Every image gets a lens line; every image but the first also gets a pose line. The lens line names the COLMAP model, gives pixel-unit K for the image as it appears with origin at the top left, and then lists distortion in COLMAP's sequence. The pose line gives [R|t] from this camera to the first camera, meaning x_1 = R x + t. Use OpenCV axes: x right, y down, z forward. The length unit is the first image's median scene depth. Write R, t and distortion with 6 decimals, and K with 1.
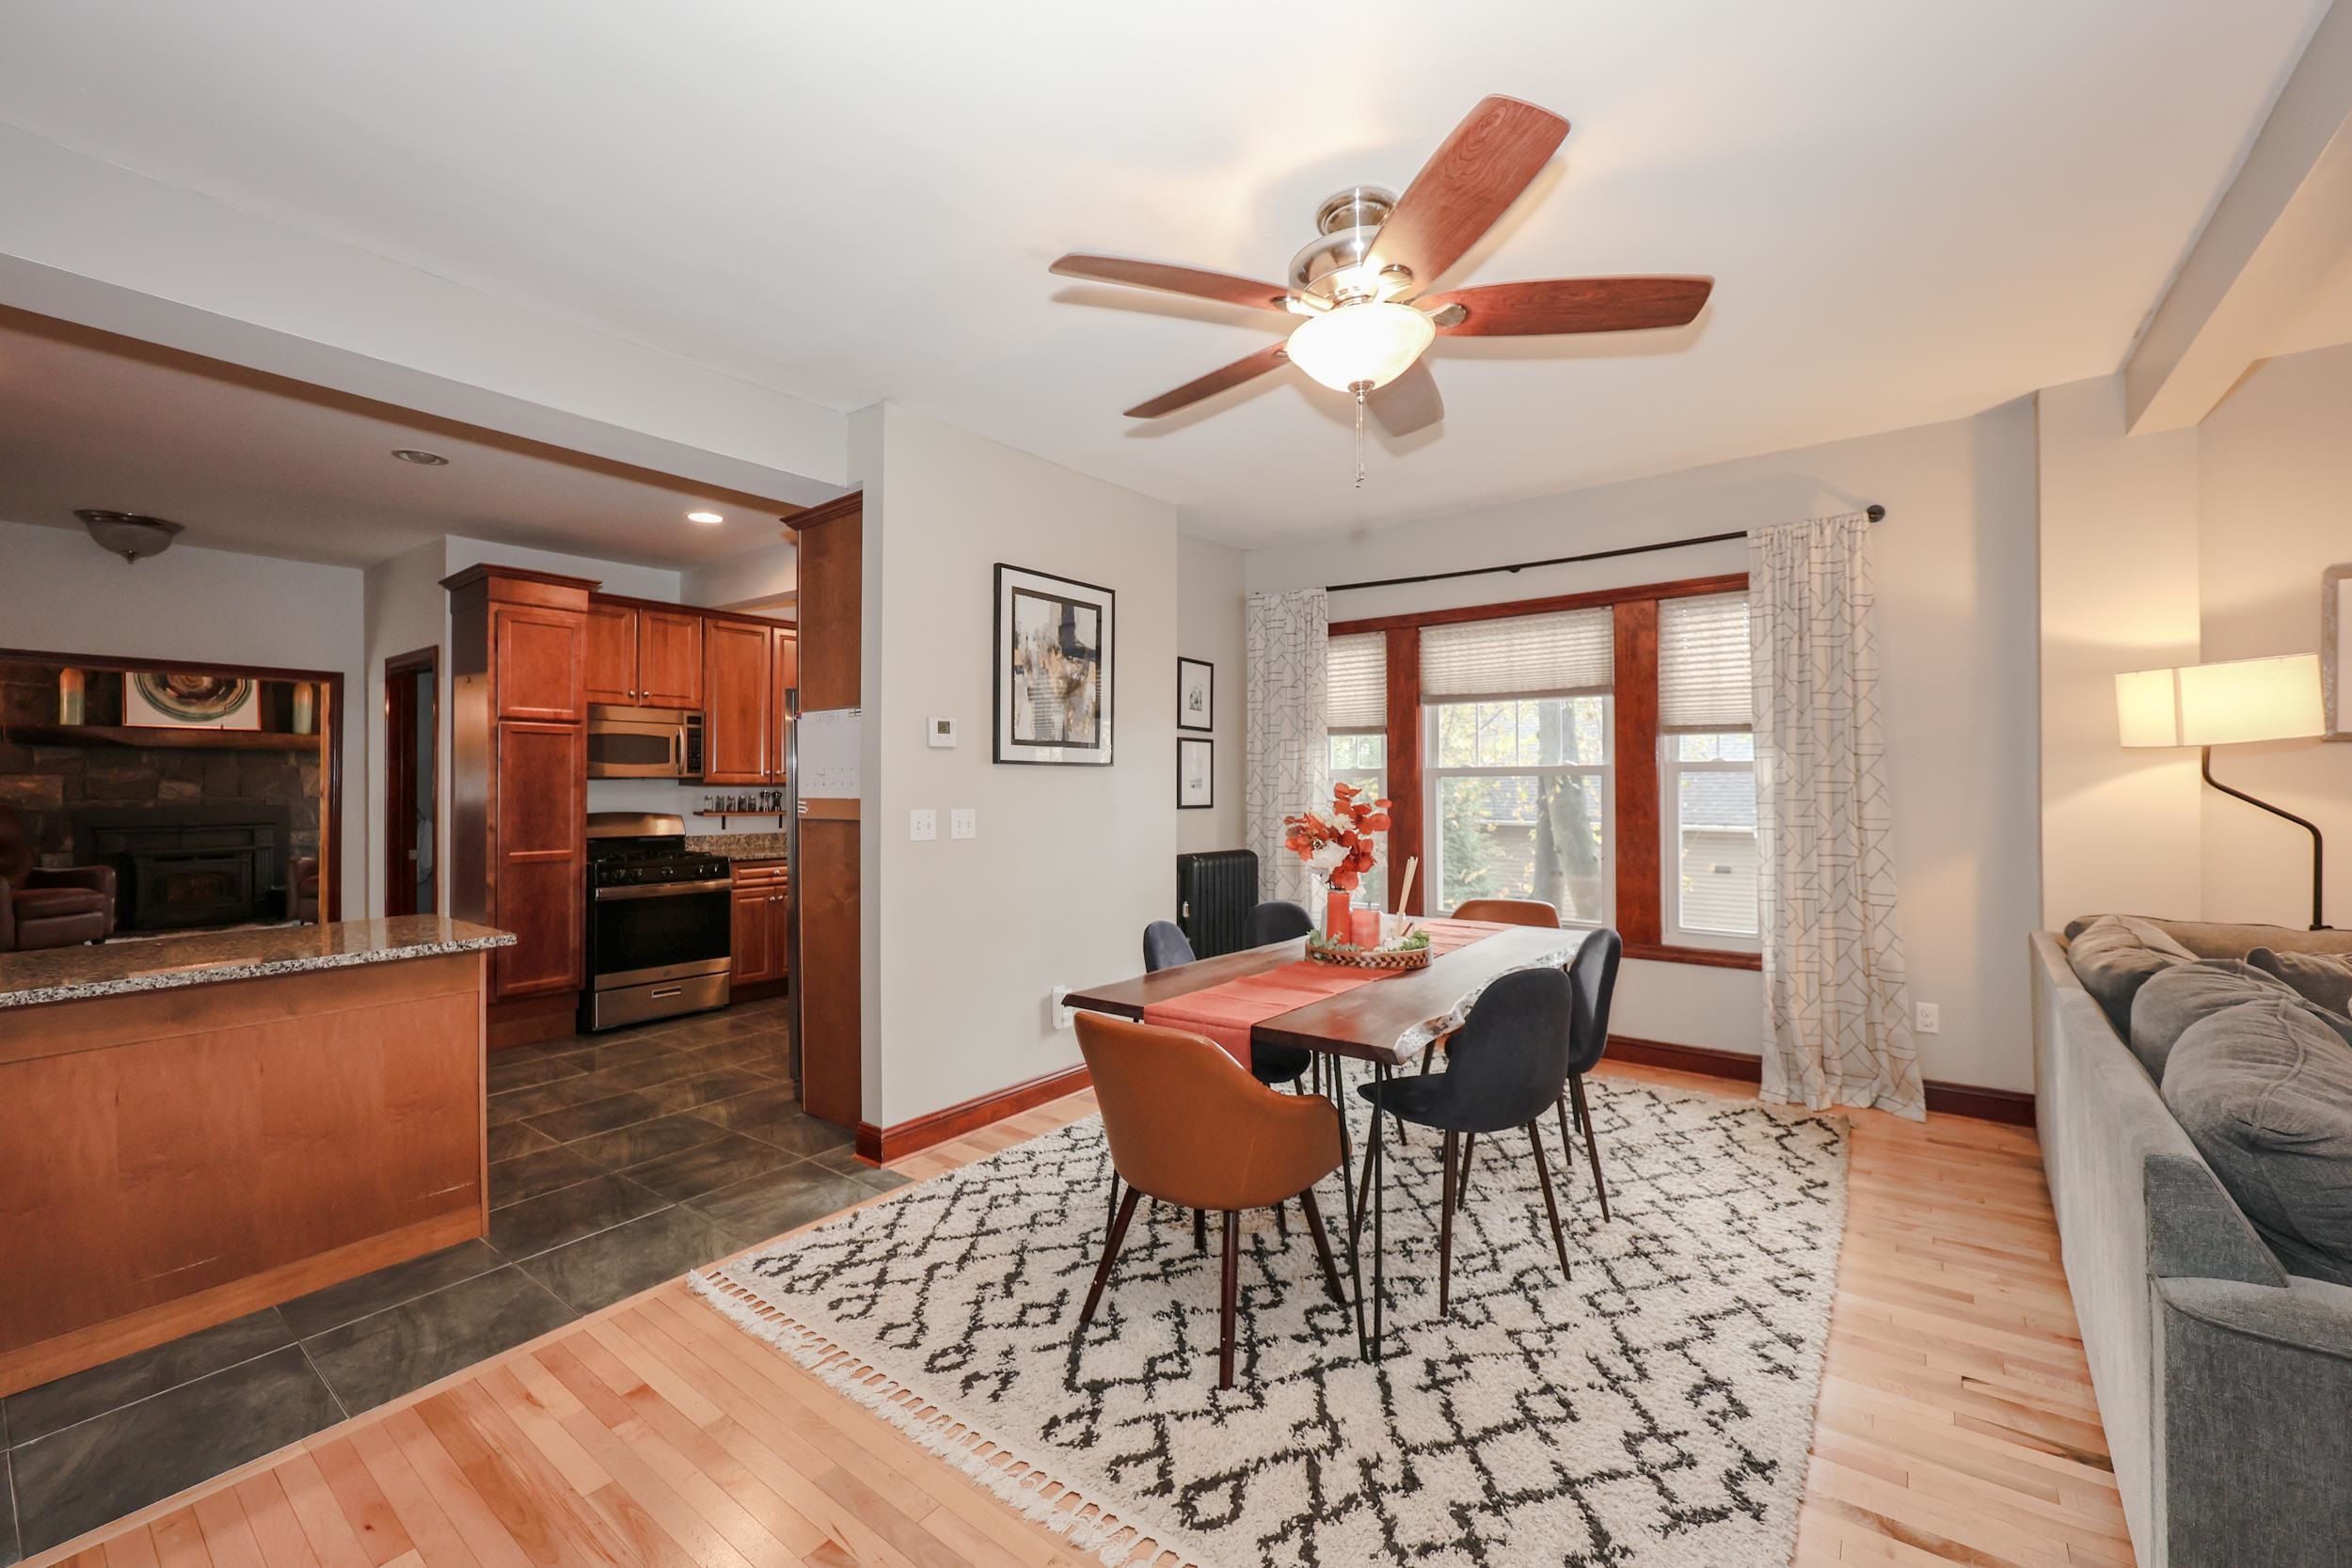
lens RADIAL K [[971.4, 0, 1169.5], [0, 971.4, 776.7], [0, 0, 1]] dist [0.001841, 0.000050]
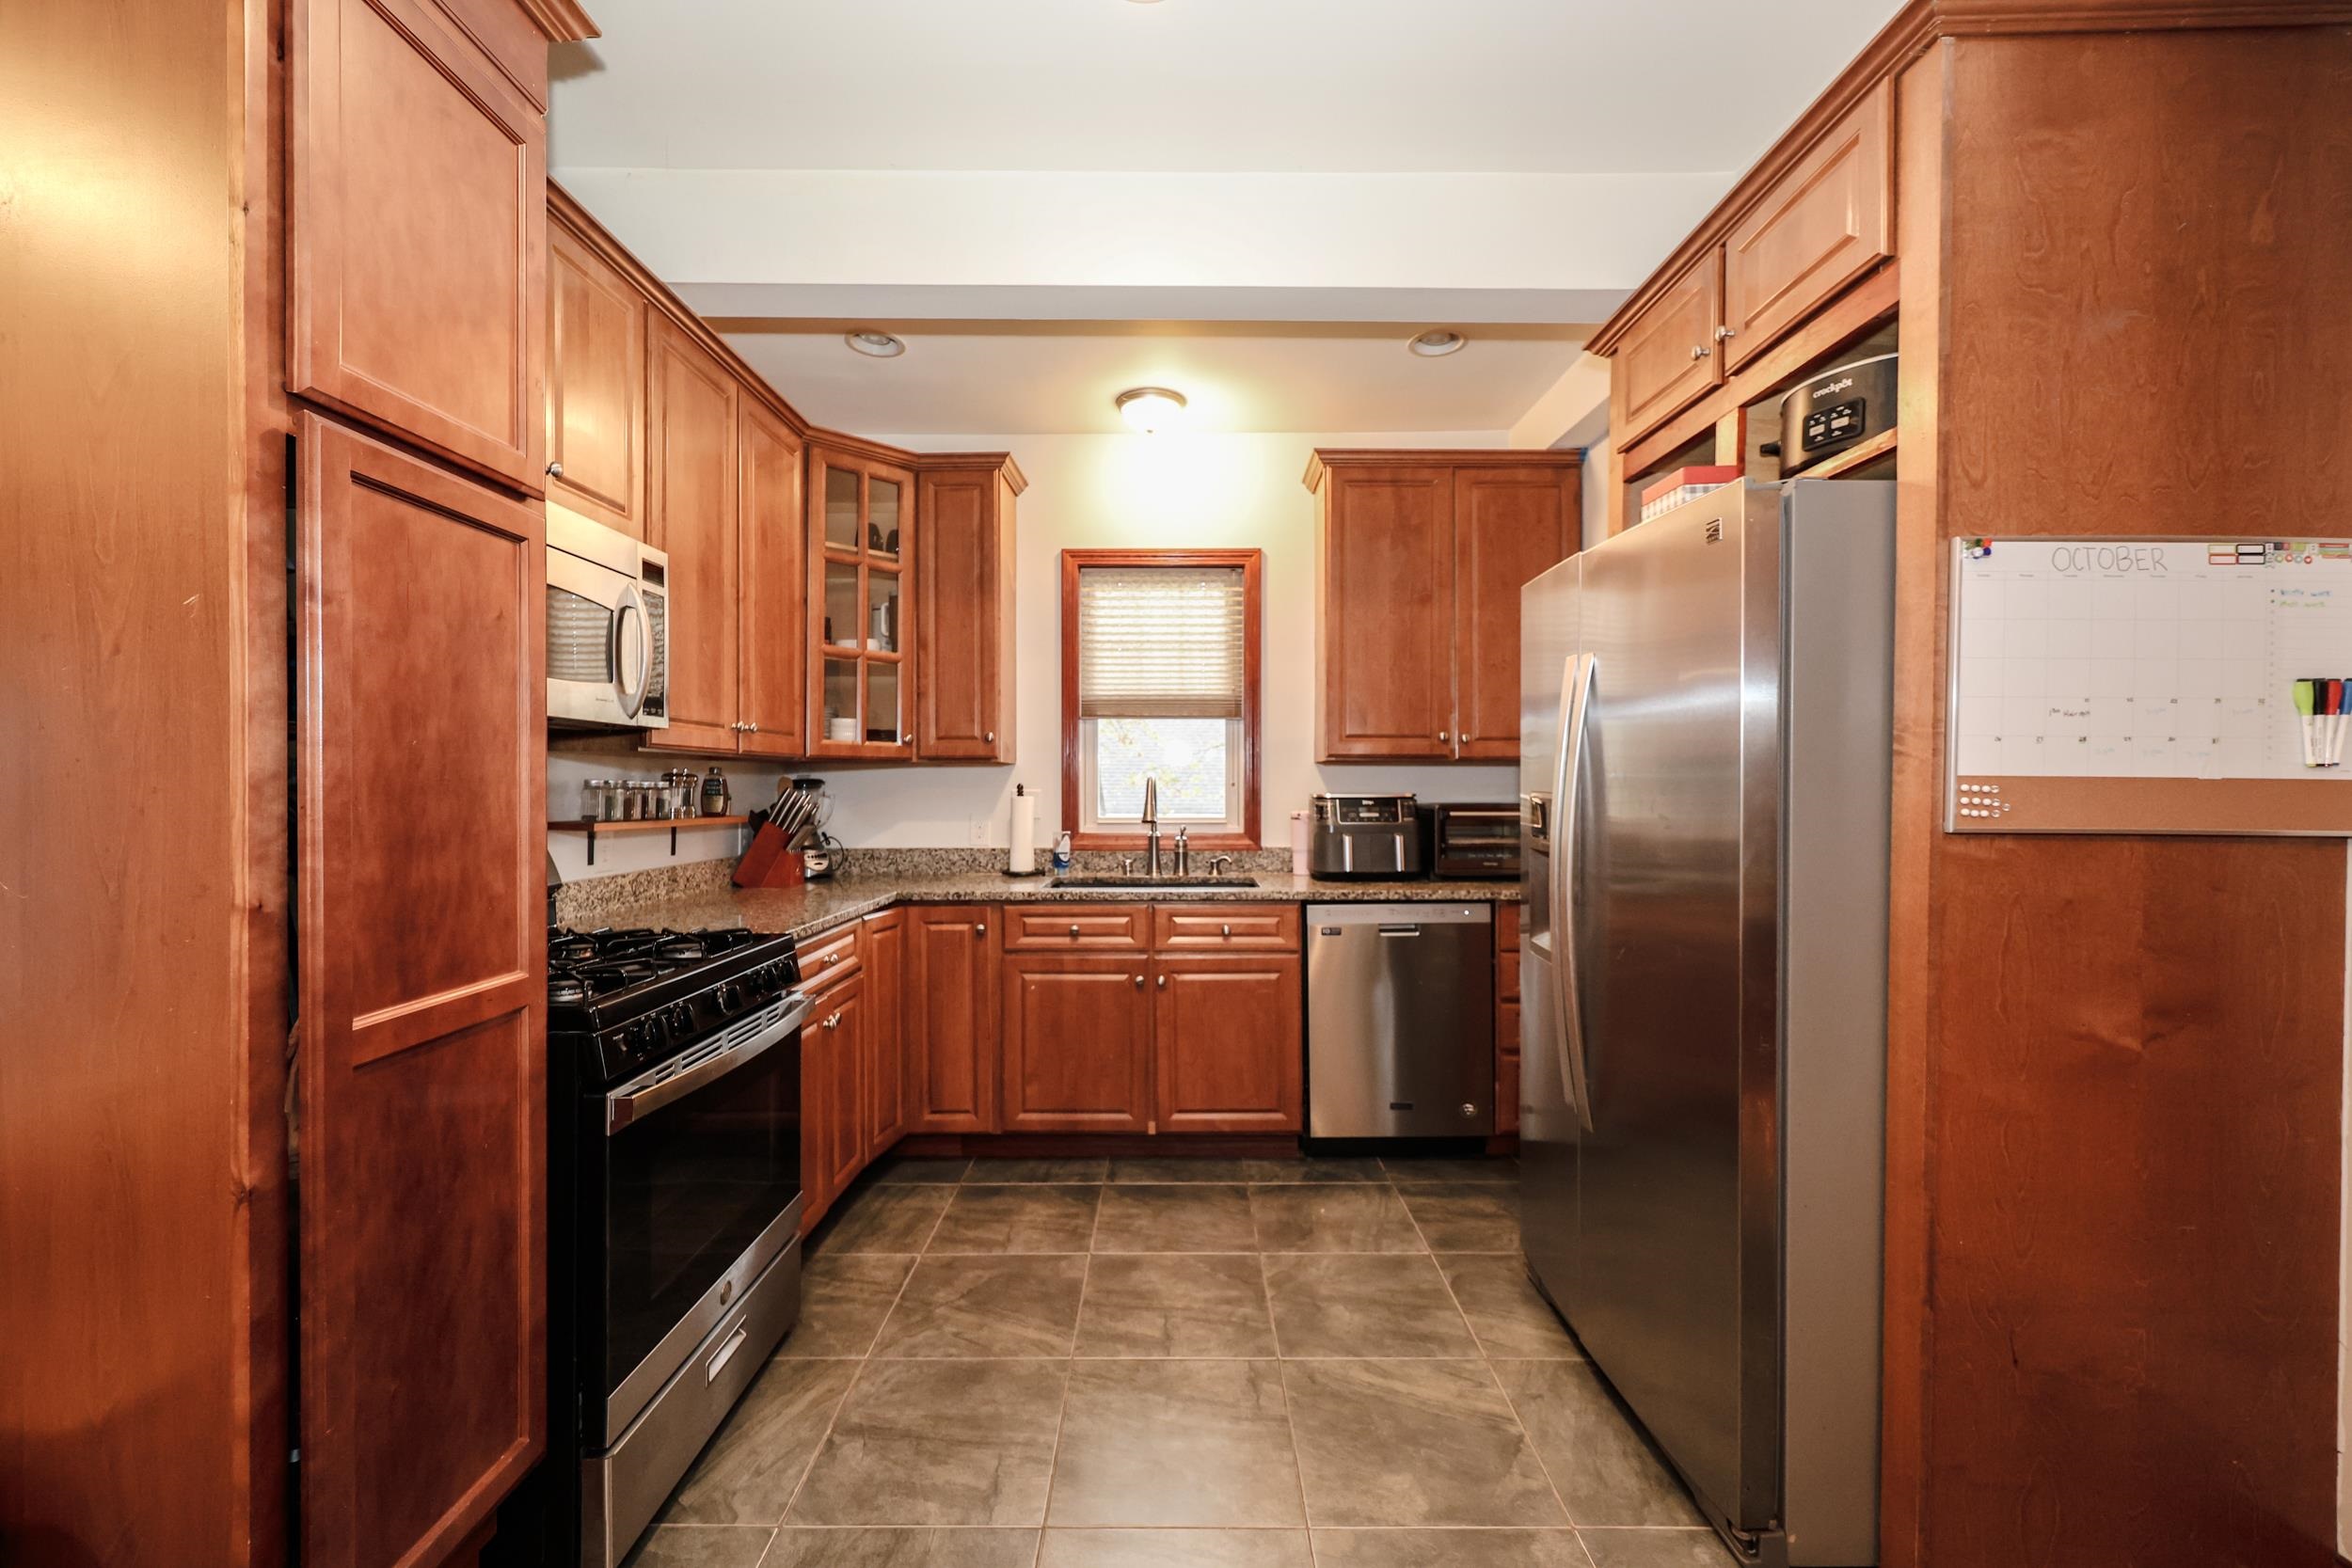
lens RADIAL K [[971.4, 0, 1098.4], [0, 971.4, 784.6], [0, 0, 1]] dist [0.001841, 0.000050]
pose [[0.808373, 0.001452, 0.588668, -0.529744], [-0.007960, 0.999932, 0.008465, 0.016070], [-0.588616, -0.011529, 0.808330, 0.564158]]
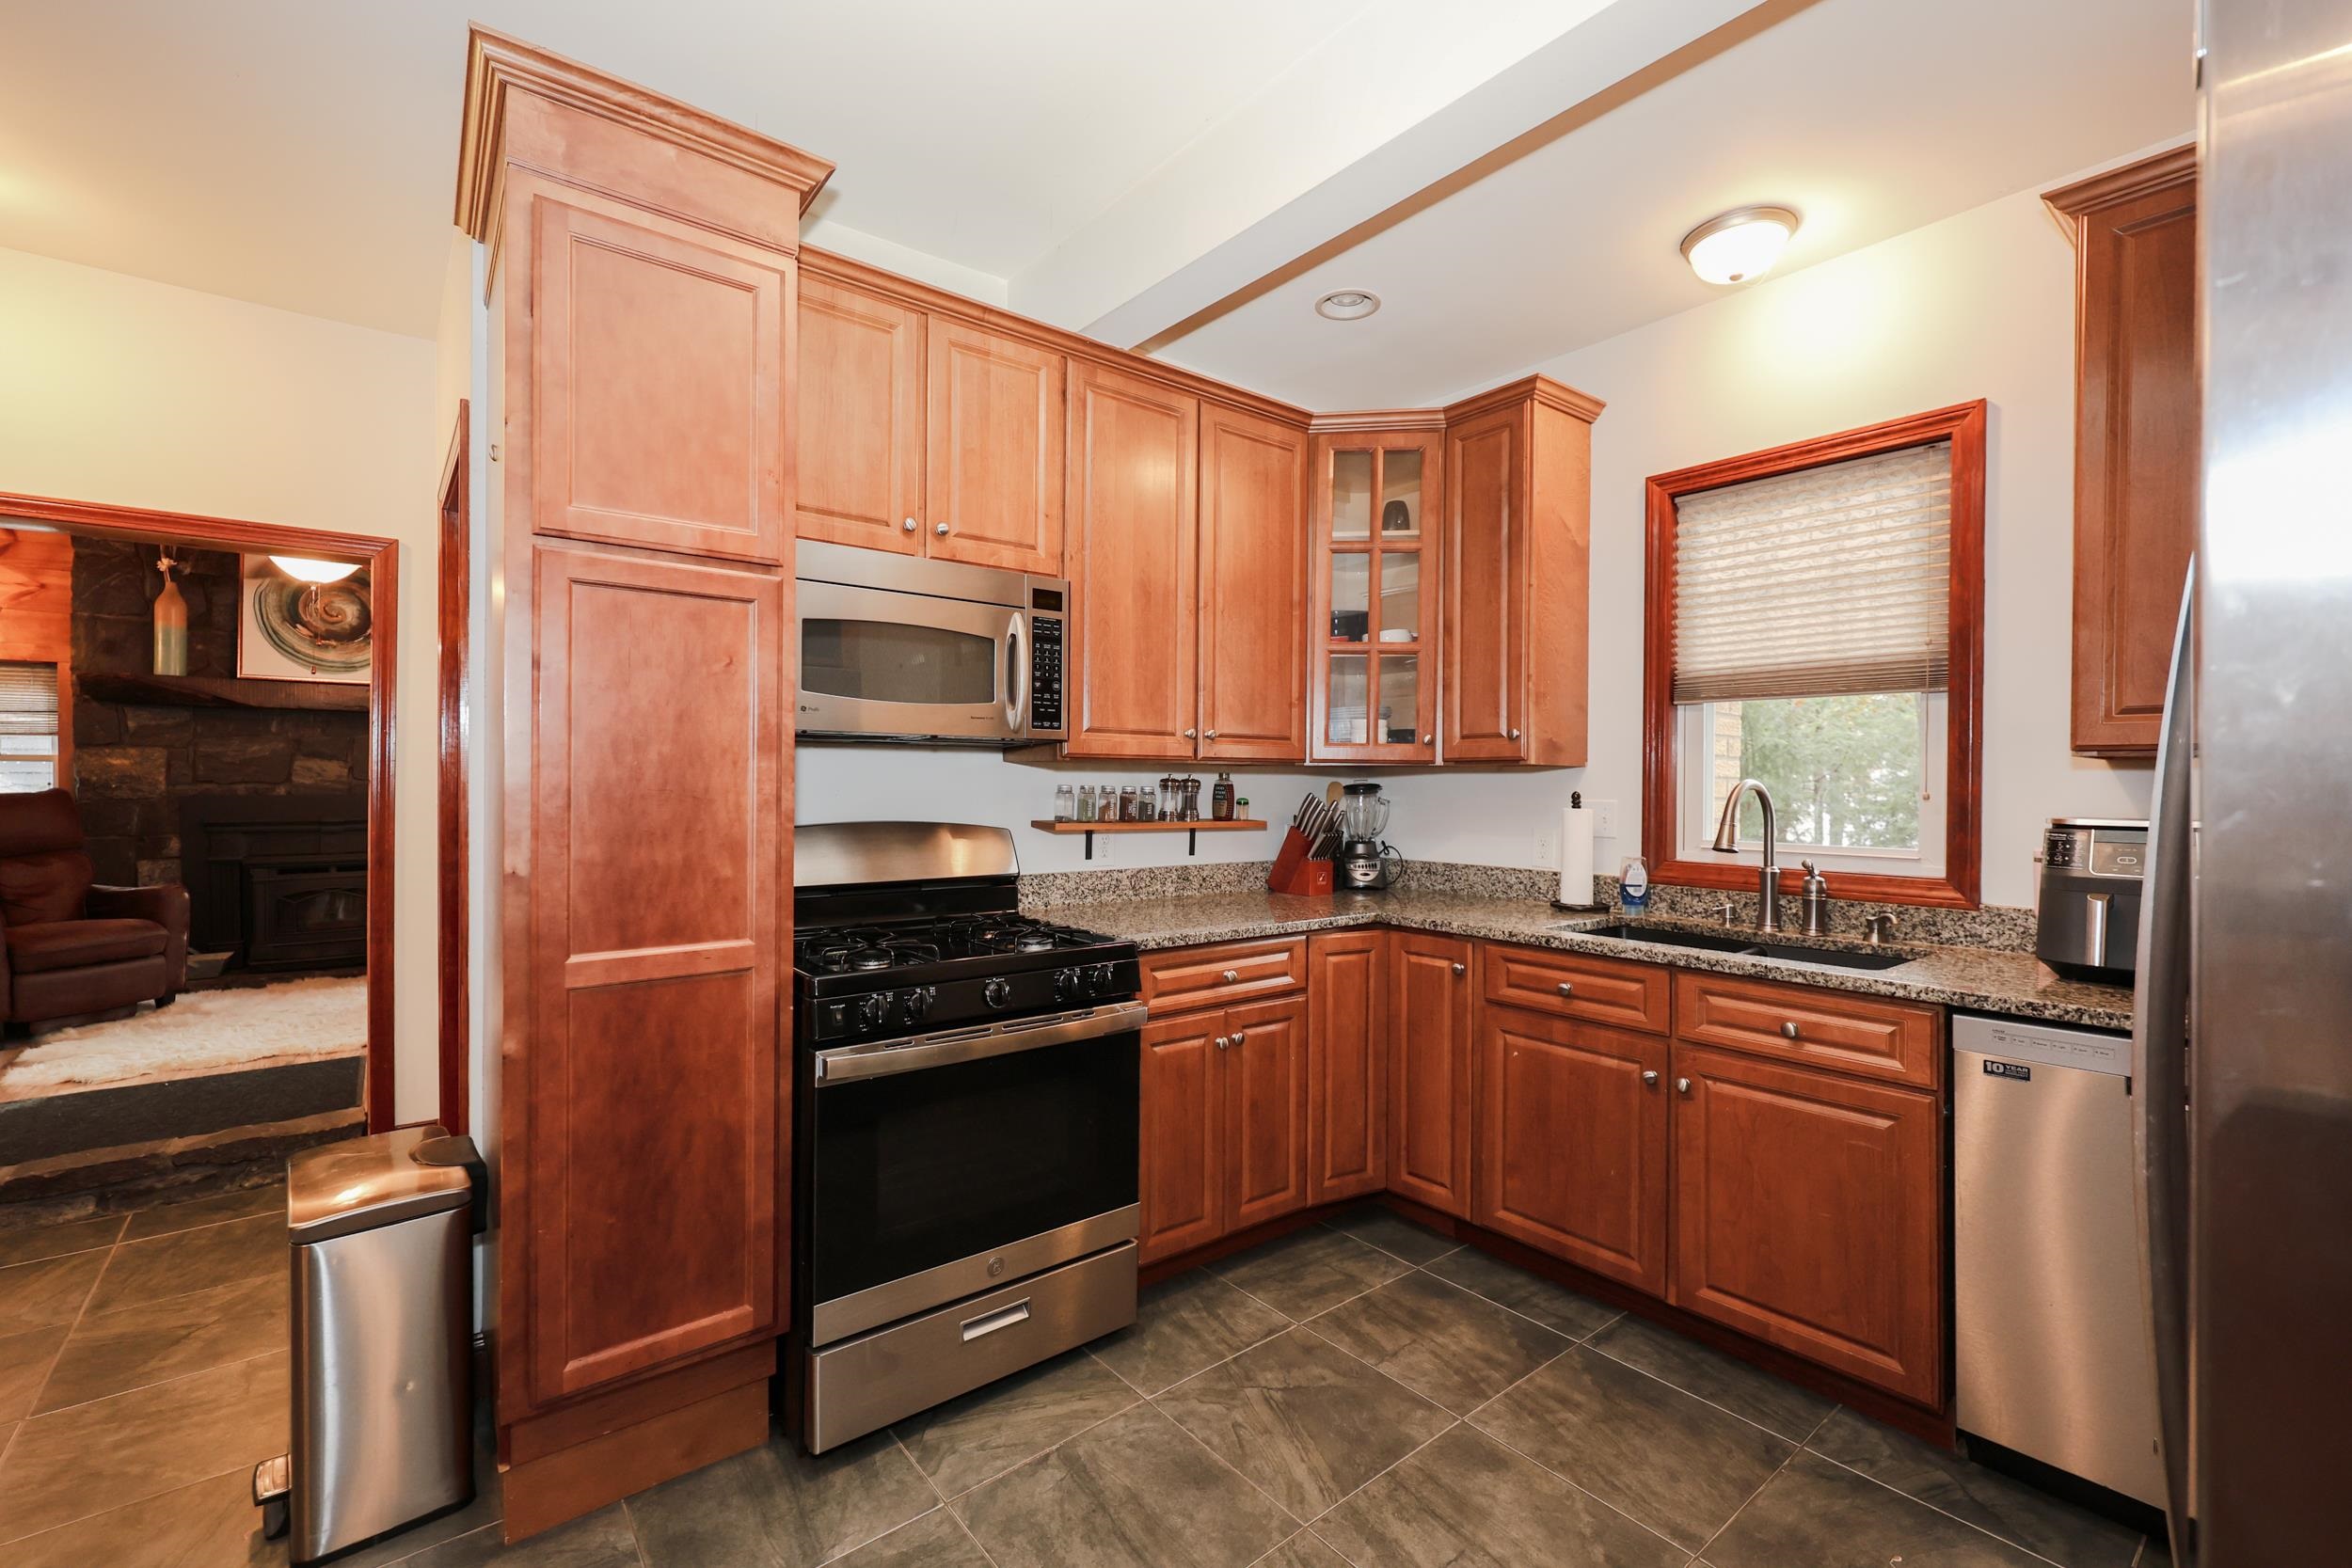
lens RADIAL K [[971.4, 0, 1168.6], [0, 971.4, 781.5], [0, 0, 1]] dist [0.001841, 0.000050]
pose [[0.972225, 0.007879, -0.233914, -0.320985], [-0.004981, 0.999903, 0.012978, 0.011324], [0.233994, -0.011452, 0.972171, 0.574828]]
